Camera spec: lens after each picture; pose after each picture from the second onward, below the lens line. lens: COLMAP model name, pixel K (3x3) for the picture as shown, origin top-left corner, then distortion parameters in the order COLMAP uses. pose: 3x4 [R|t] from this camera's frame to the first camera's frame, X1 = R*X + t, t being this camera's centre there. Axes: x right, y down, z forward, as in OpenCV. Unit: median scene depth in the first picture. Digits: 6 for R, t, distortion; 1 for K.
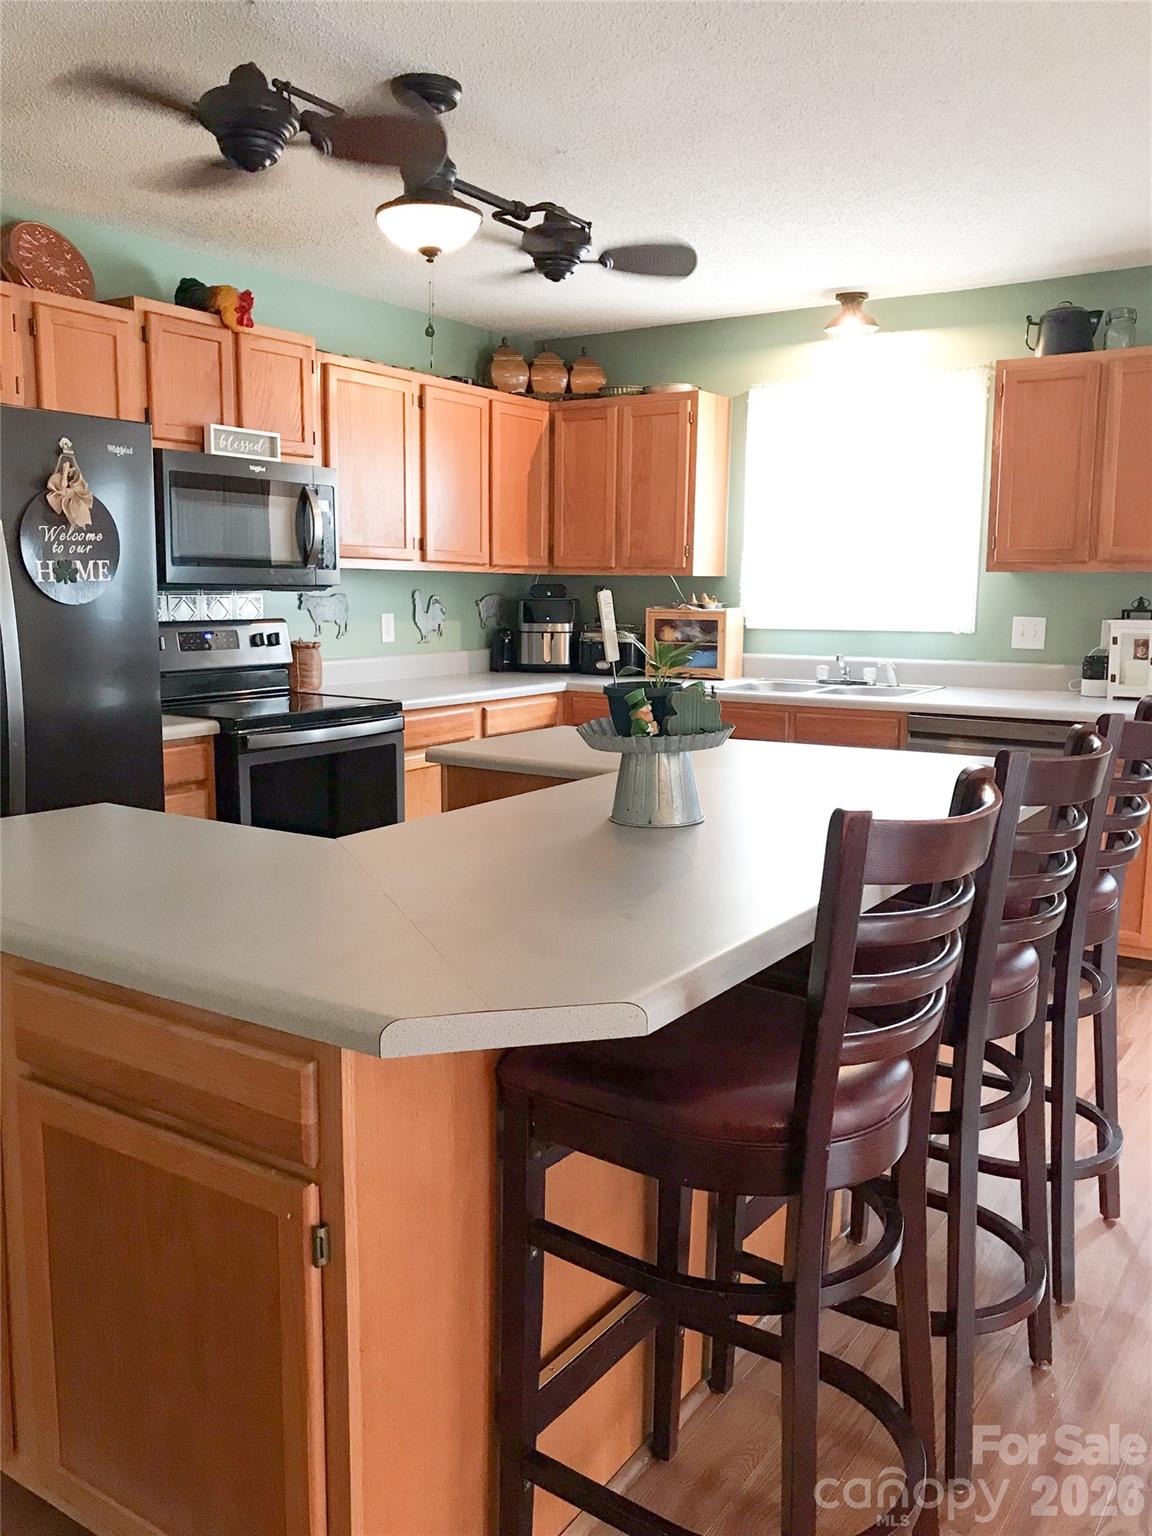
lens RADIAL K [[1251.0, 0, 588.8], [0, 1251.0, 771.2], [0, 0, 1]] dist [0.030070, -0.040211]
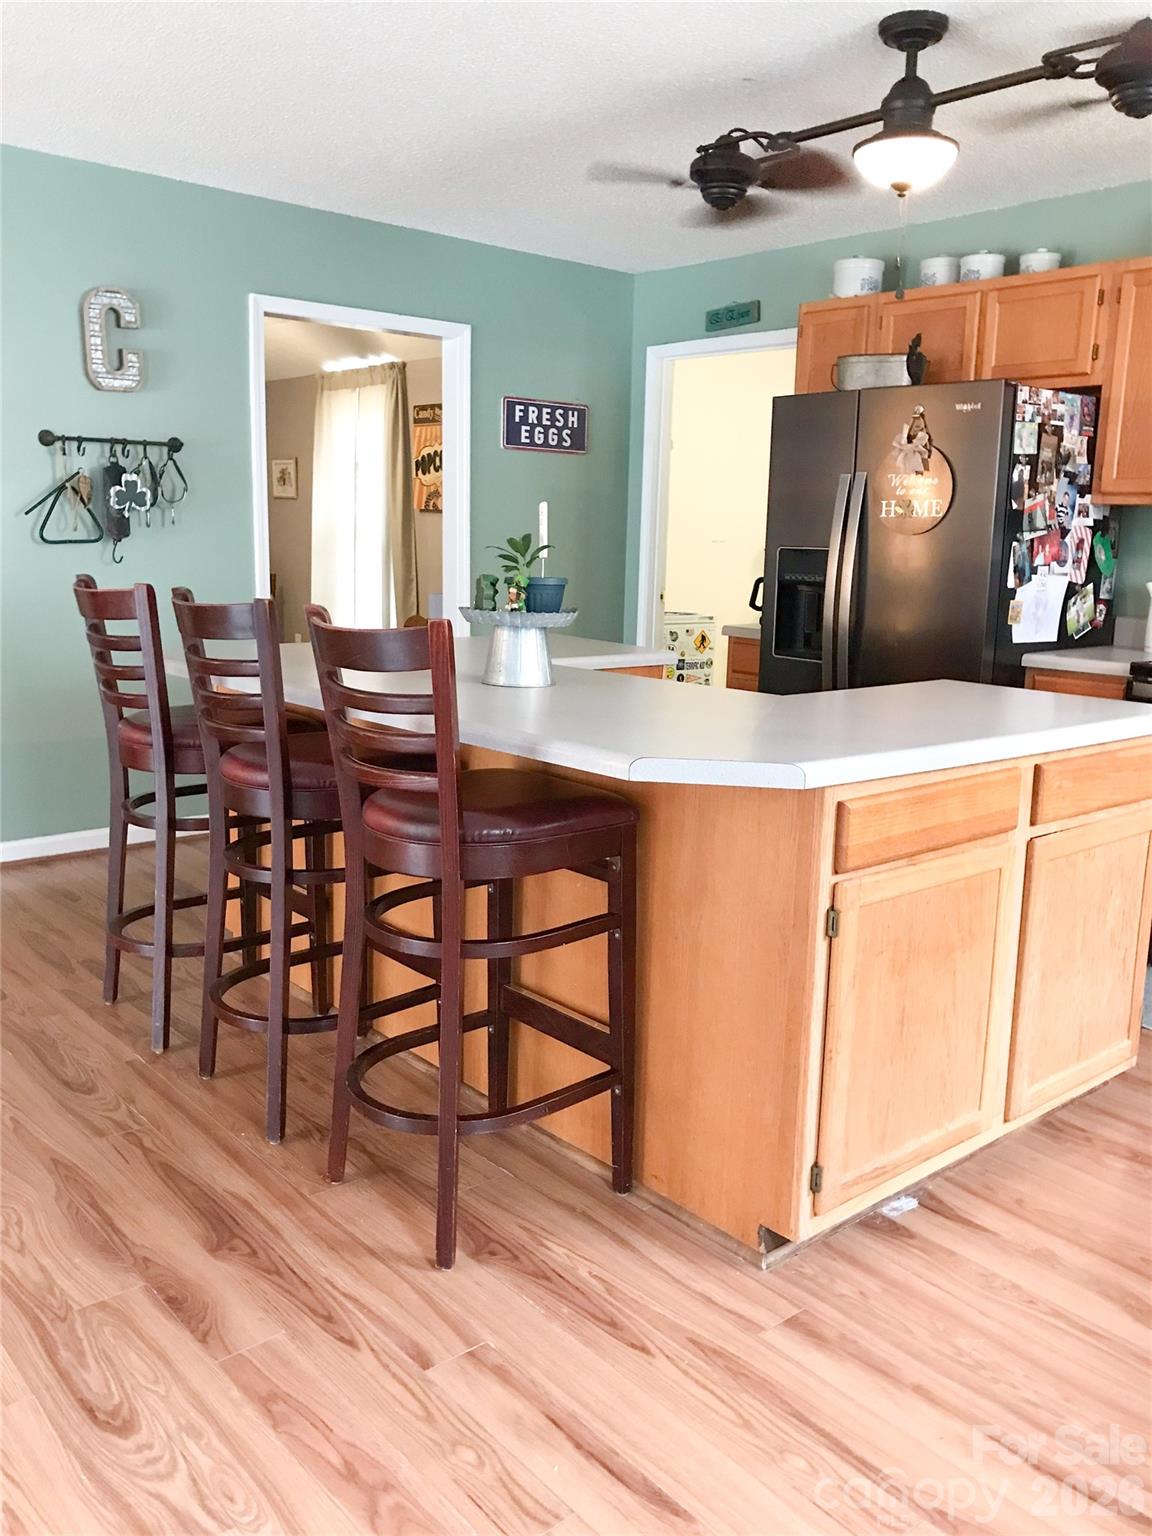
lens RADIAL K [[1251.0, 0, 587.8], [0, 1251.0, 766.3], [0, 0, 1]] dist [0.030070, -0.040211]
pose [[-0.257397, 0.164950, -0.952123, 0.622012], [-0.175610, 0.960930, 0.213950, -0.080024], [0.950215, 0.222272, -0.218373, 0.671153]]
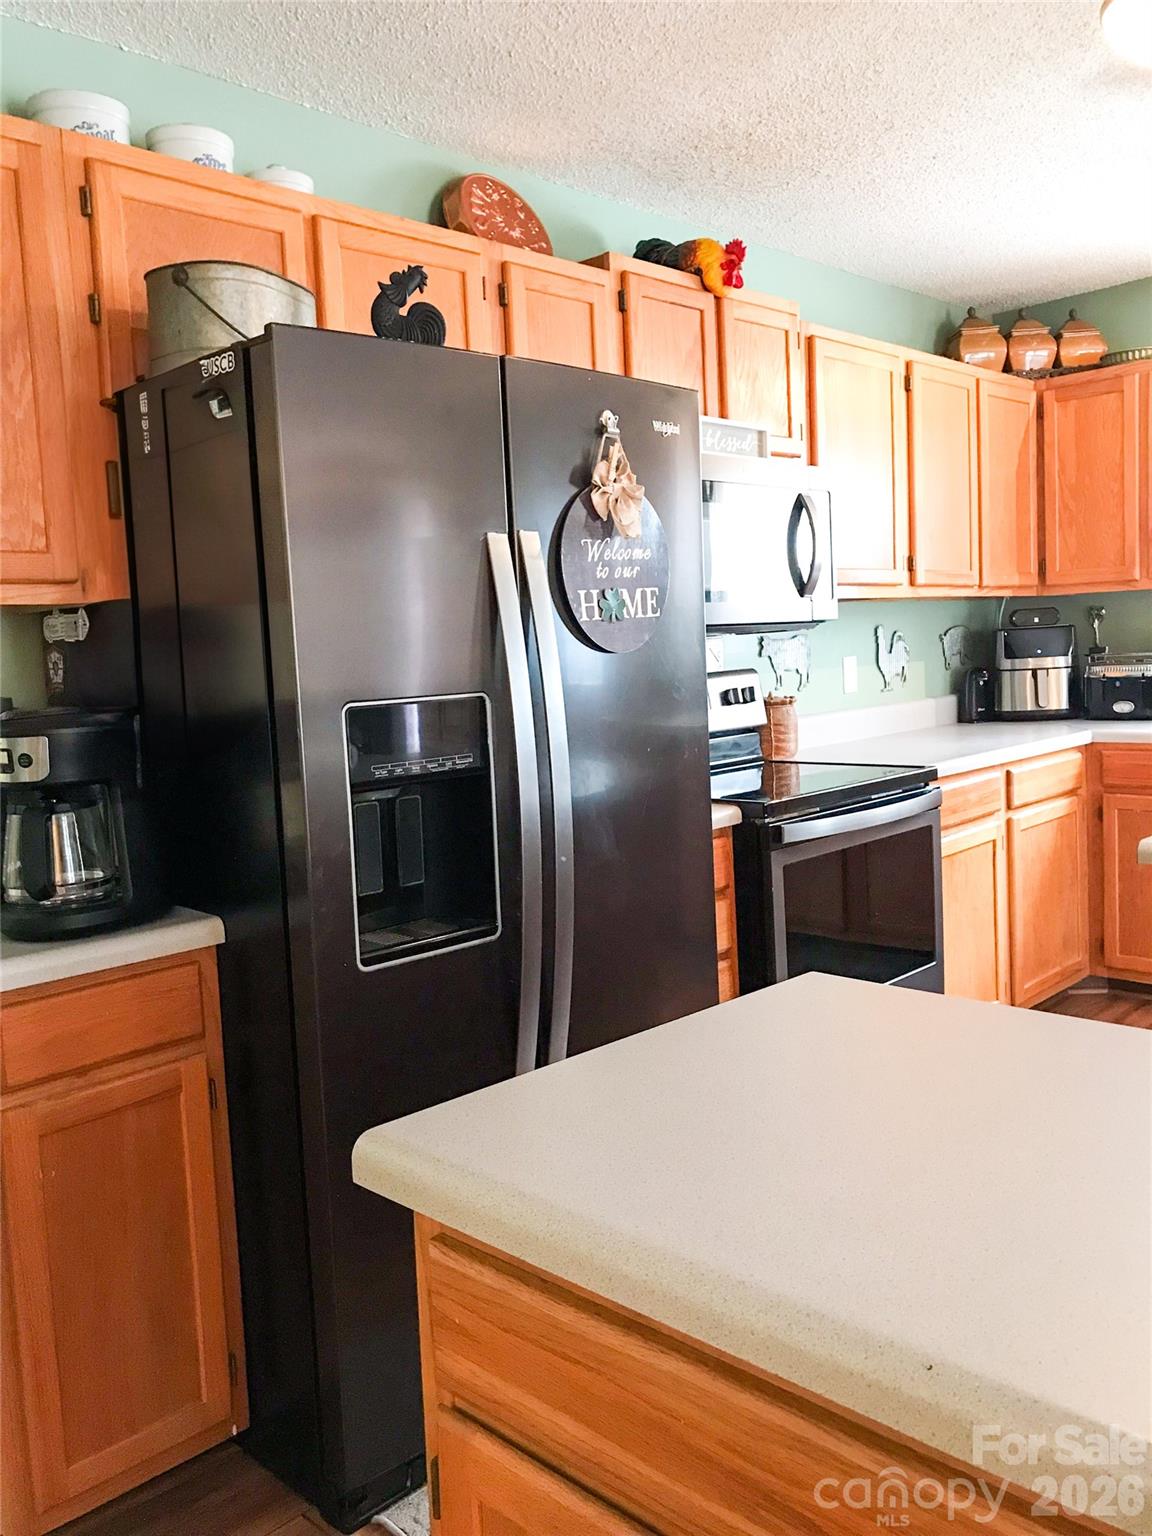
lens RADIAL K [[1251.0, 0, 594.5], [0, 1251.0, 768.5], [0, 0, 1]] dist [0.030070, -0.040211]
pose [[0.980591, -0.040055, -0.191930, -0.193527], [0.031245, 0.998324, -0.048709, -0.023871], [0.193559, 0.041766, 0.980199, 0.216223]]
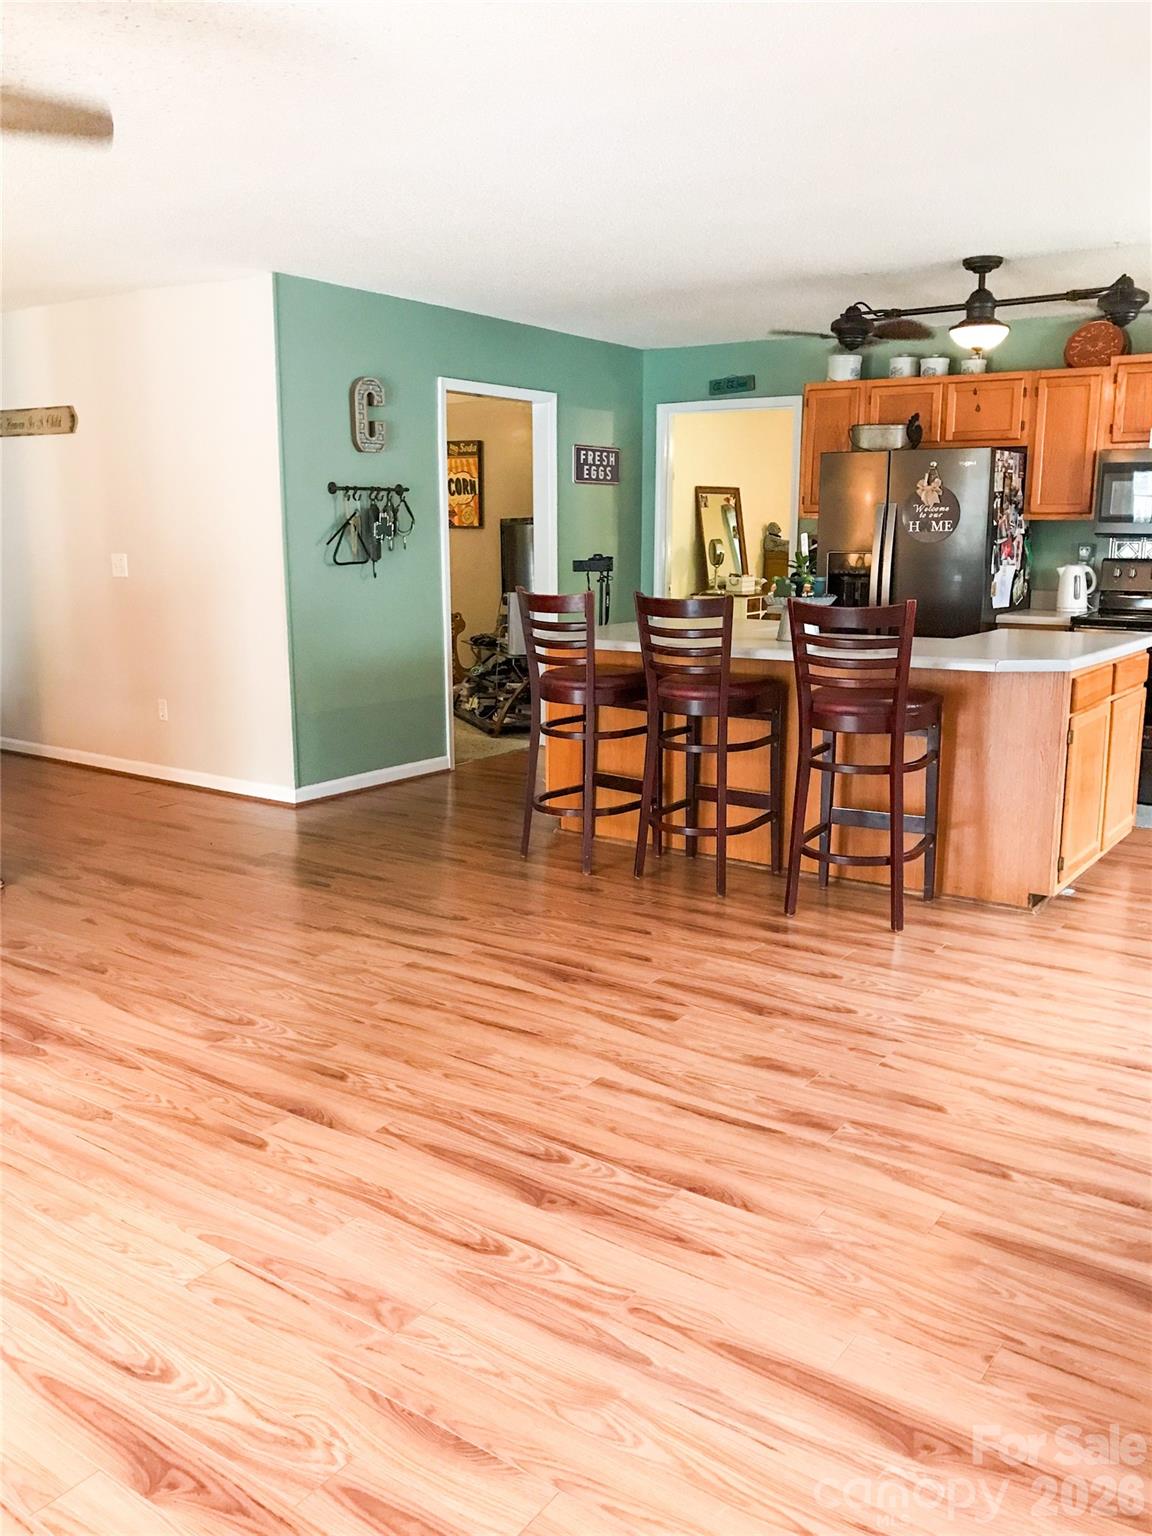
lens RADIAL K [[1251.0, 0, 591.5], [0, 1251.0, 761.9], [0, 0, 1]] dist [0.030070, -0.040211]
pose [[-0.012429, 0.175181, -0.984458, 1.101003], [-0.155911, 0.972153, 0.174959, -0.037555], [0.987693, 0.155662, 0.015230, 0.315818]]
